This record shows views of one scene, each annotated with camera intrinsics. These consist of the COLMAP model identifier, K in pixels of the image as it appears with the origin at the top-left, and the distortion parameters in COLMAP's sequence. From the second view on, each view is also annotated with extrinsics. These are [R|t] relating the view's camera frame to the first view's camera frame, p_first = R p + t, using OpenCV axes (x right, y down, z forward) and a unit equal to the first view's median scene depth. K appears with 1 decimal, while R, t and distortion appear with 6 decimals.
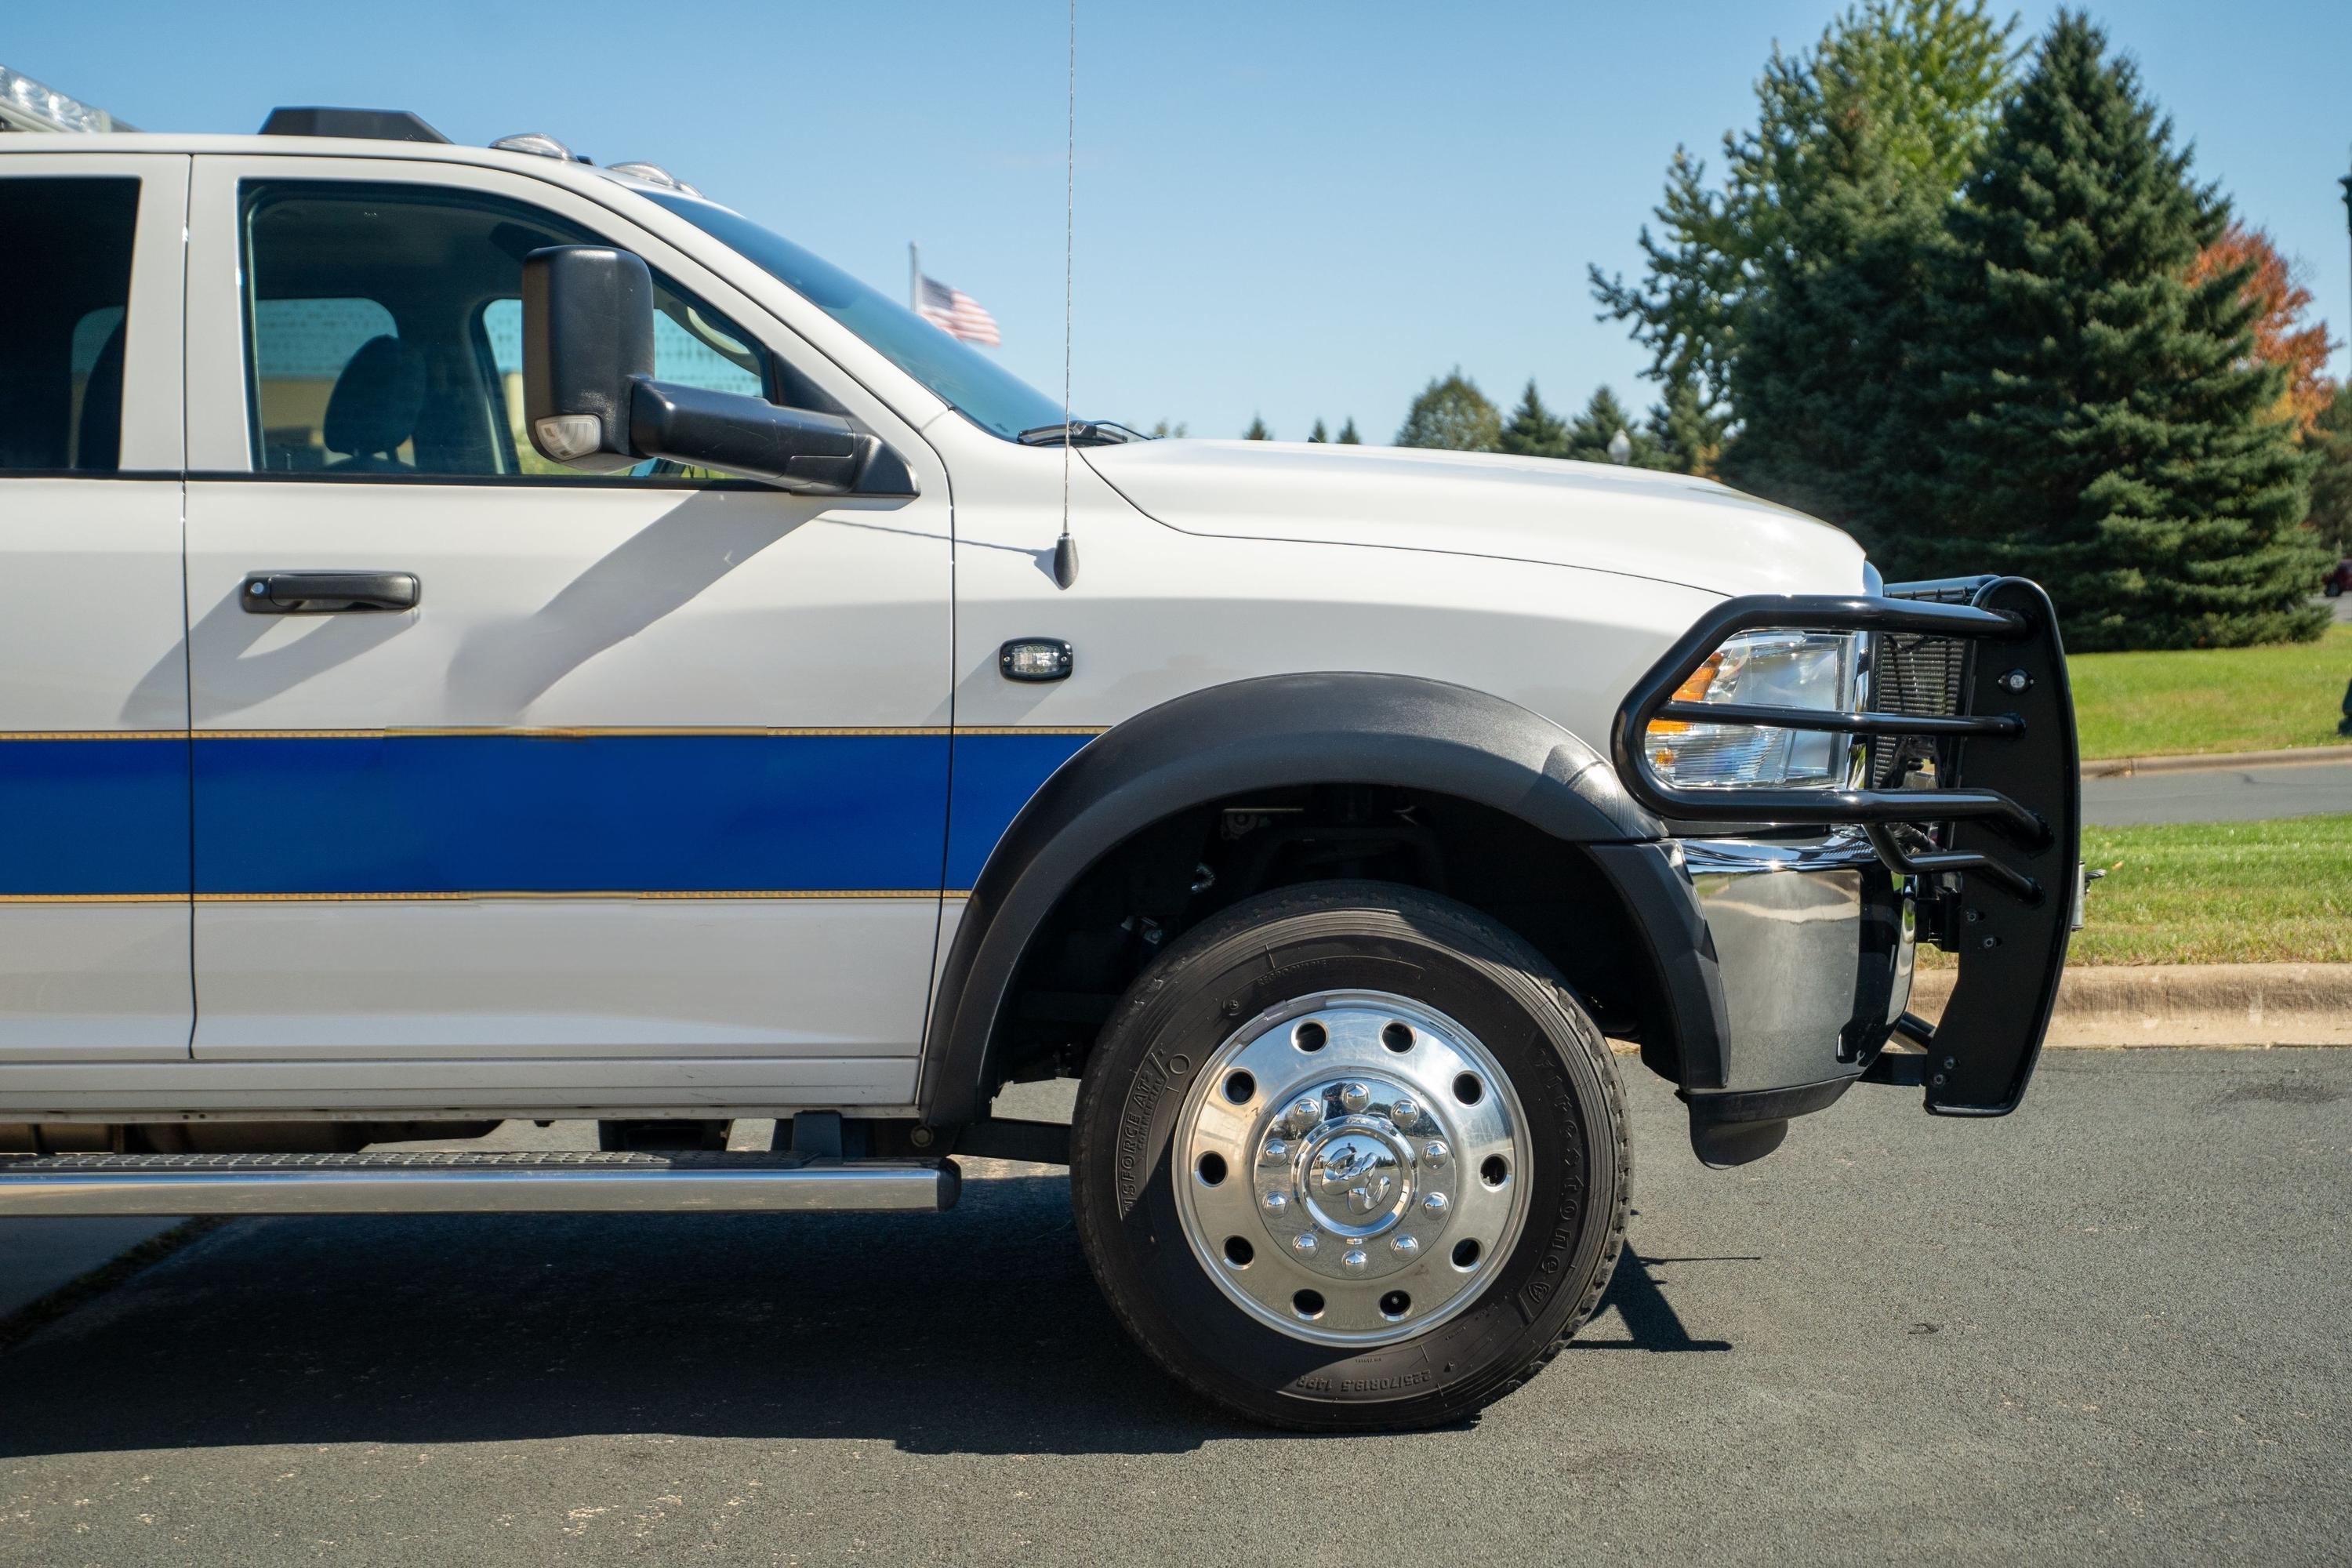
lens RADIAL K [[3177.5, 0, 1178.4], [0, 3177.5, 788.7], [0, 0, 1]] dist [0.024189, 0.055985]
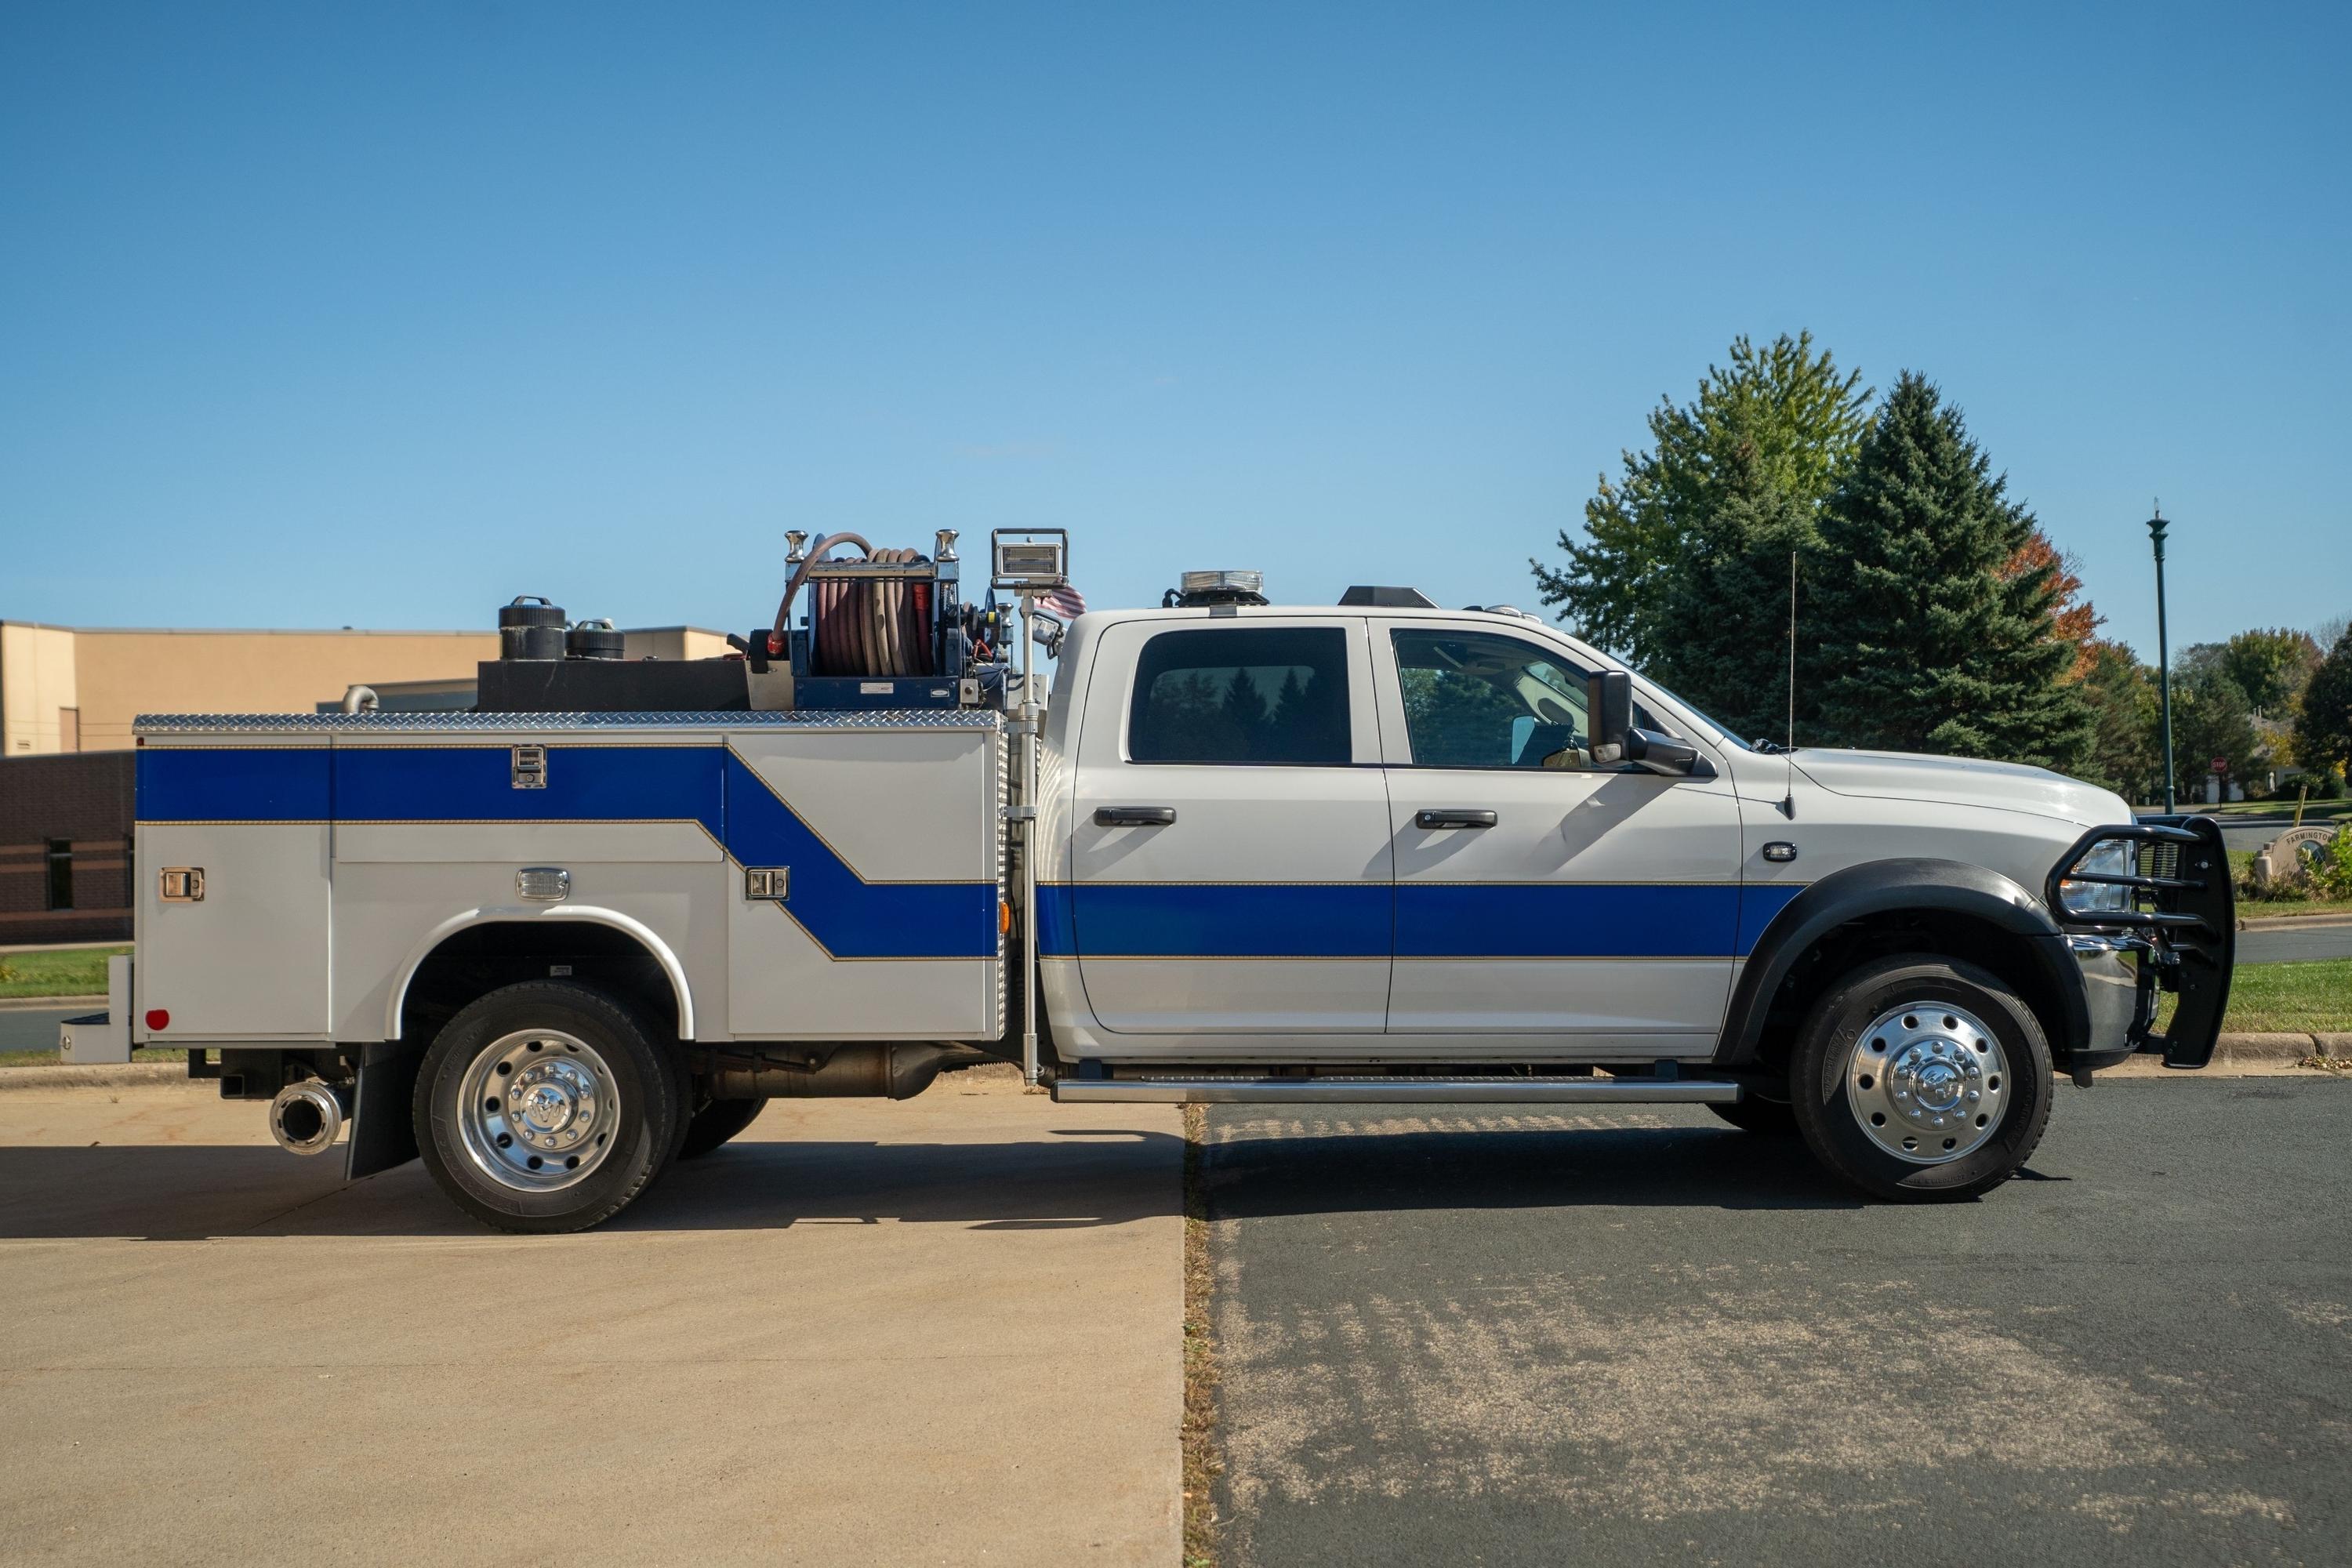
lens RADIAL K [[2702.9, 0, 1176.0], [0, 2702.9, 784.0], [0, 0, 1]] dist [0.022753, 0.035998]
pose [[0.999411, 0.007270, 0.033553, -0.068178], [-0.004973, 0.997670, -0.068047, 0.005518], [-0.033969, 0.067840, 0.997118, -0.112051]]
